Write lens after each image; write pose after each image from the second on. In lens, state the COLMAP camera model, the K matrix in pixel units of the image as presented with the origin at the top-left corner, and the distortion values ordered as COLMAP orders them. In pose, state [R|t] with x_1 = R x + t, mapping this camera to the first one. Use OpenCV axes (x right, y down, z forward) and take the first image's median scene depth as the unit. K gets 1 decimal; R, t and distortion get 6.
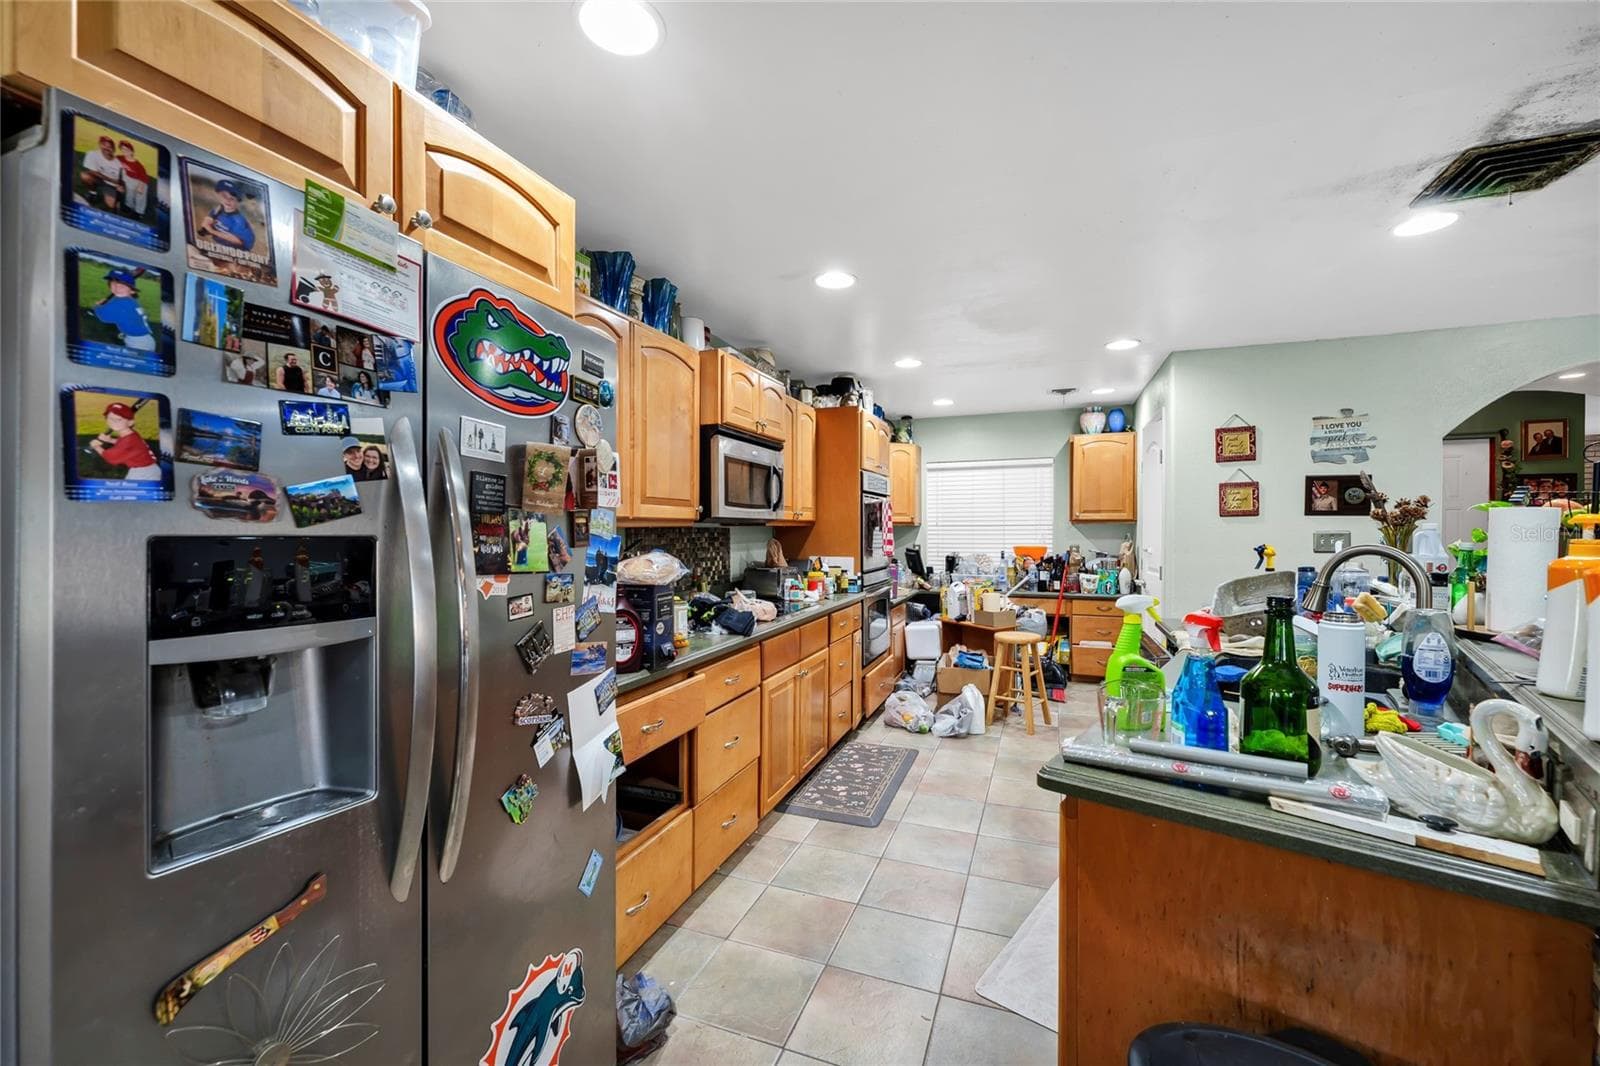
lens RADIAL K [[667.5, 0, 800.0], [0, 667.5, 533.0], [0, 0, 1]] dist [-0.000193, -0.000440]
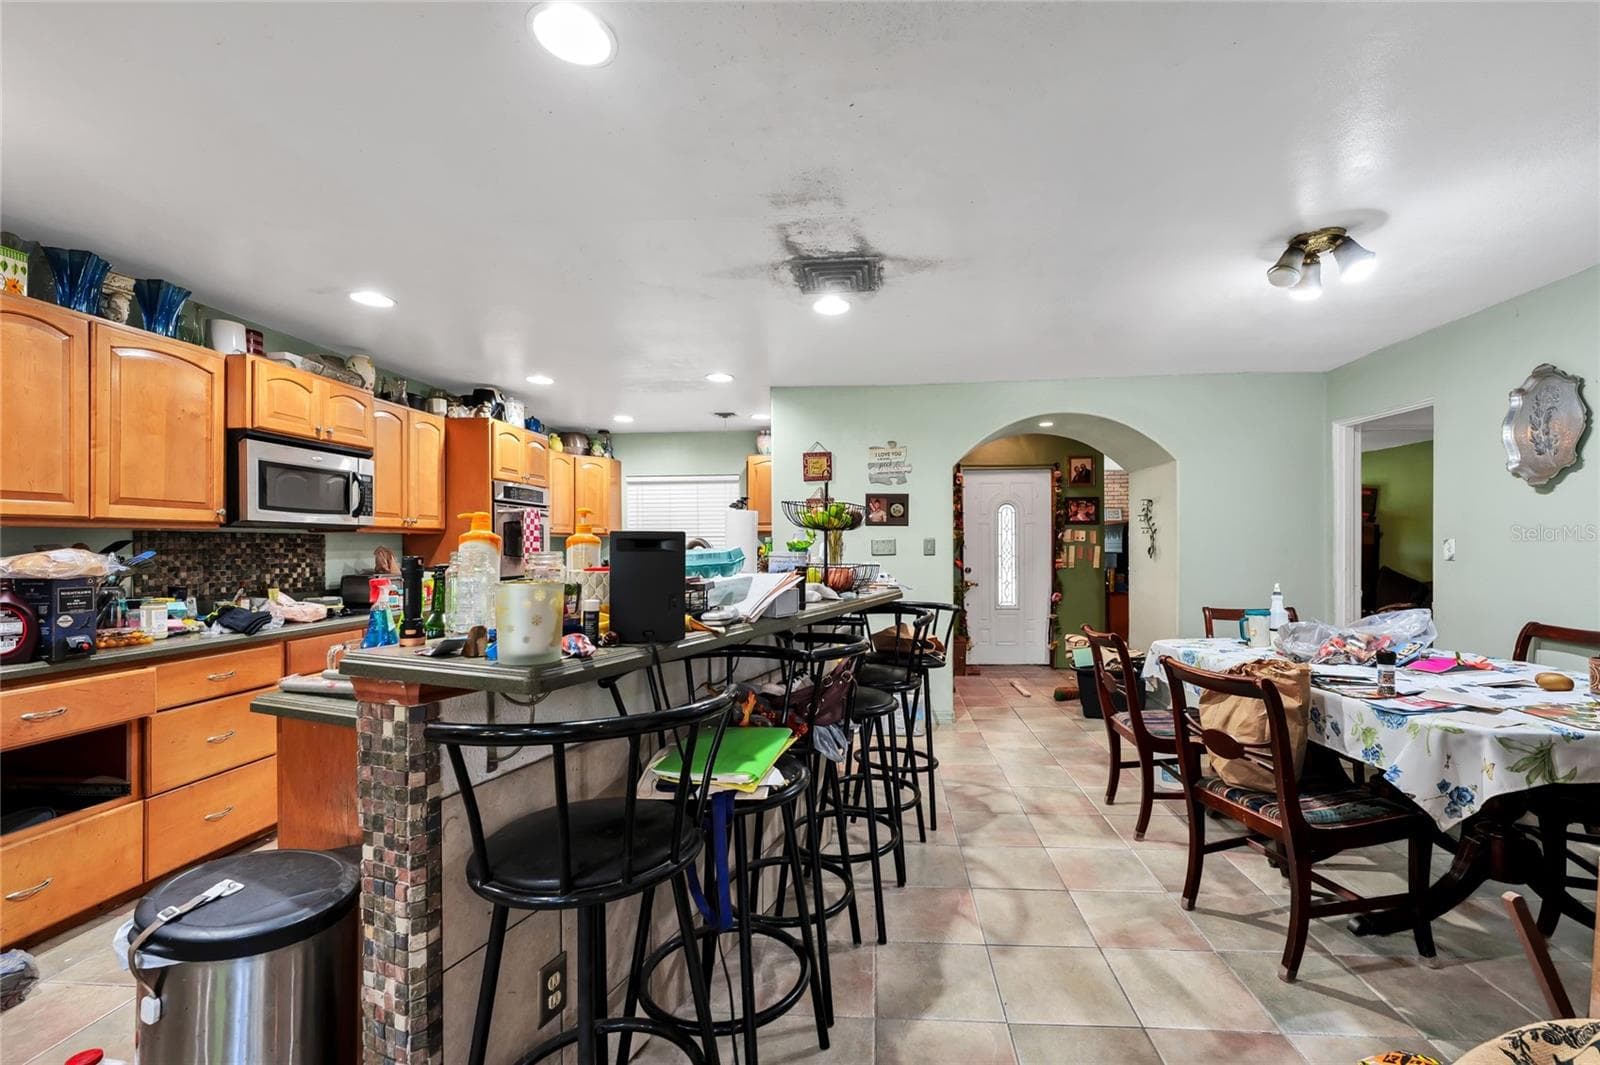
lens RADIAL K [[685.8, 0, 835.1], [0, 685.8, 544.5], [0, 0, 1]] dist [-0.001231, -0.000562]
pose [[0.952947, -0.001377, 0.303134, 0.336272], [0.004115, 0.999956, -0.008394, 0.020472], [-0.303110, 0.009246, 0.952911, -0.209285]]
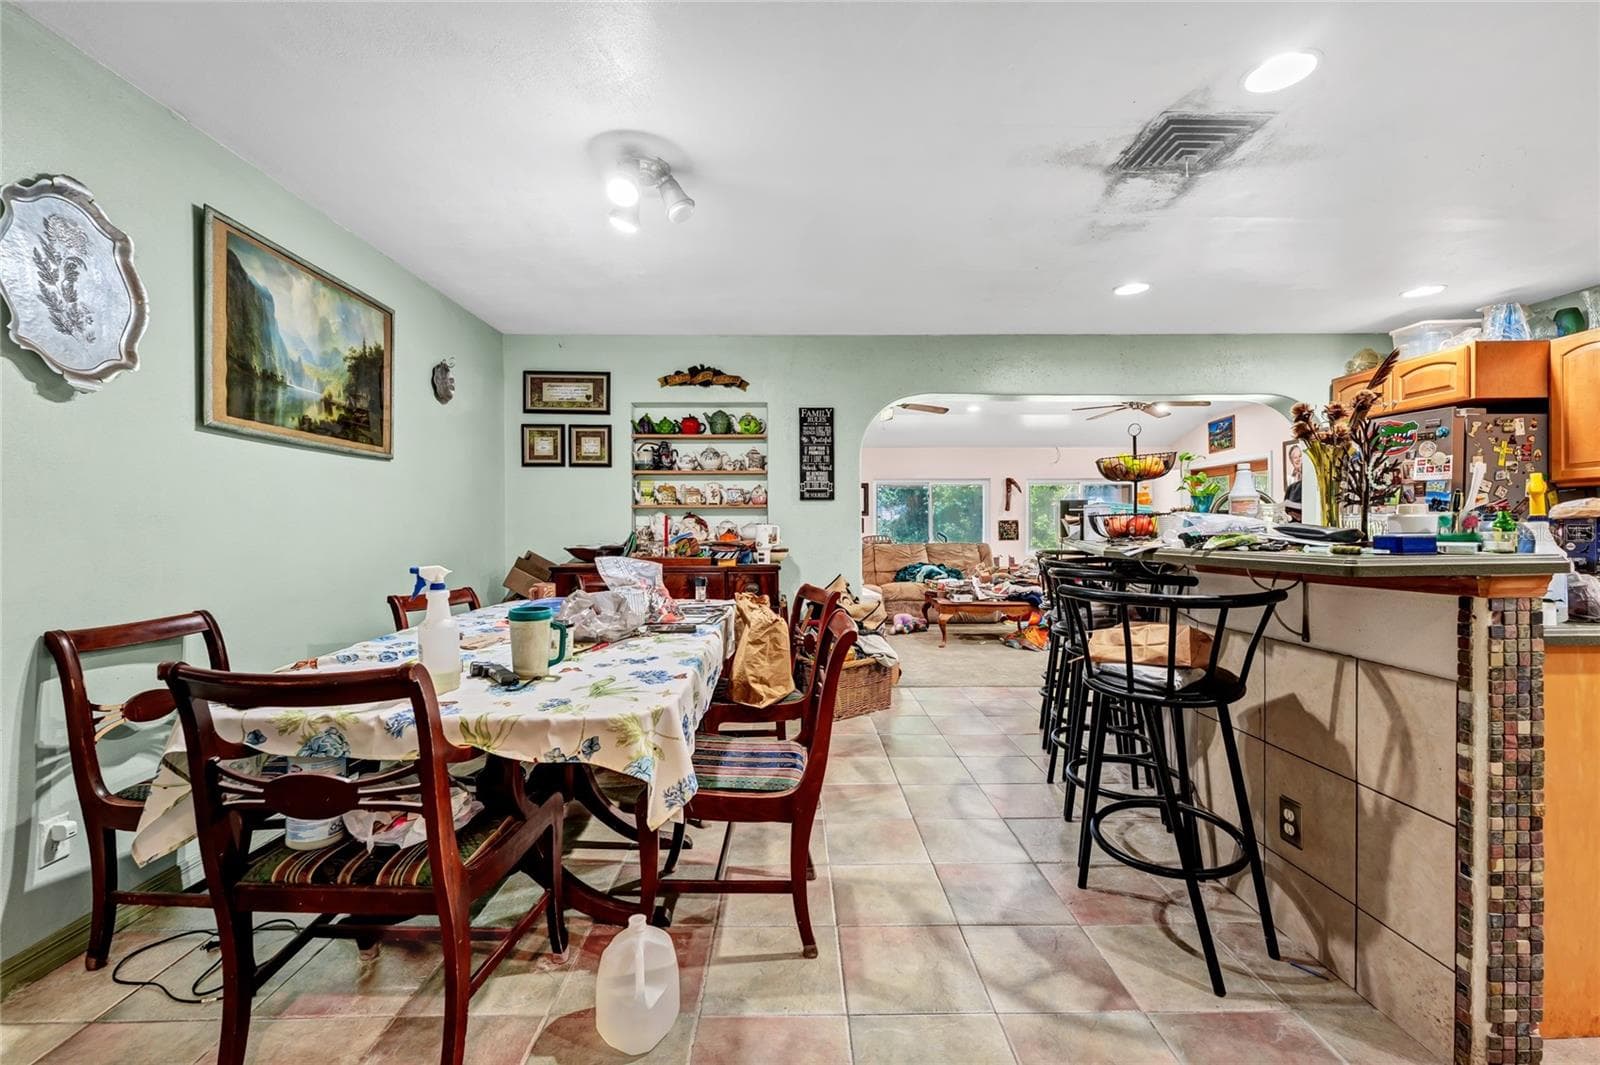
lens RADIAL K [[667.5, 0, 800.0], [0, 667.5, 532.5], [0, 0, 1]] dist [-0.000193, -0.000440]
pose [[-0.930530, 0.007126, -0.366146, 1.132002], [0.000750, 0.999846, 0.017552, 0.044589], [0.366215, 0.016058, -0.930392, 0.984355]]
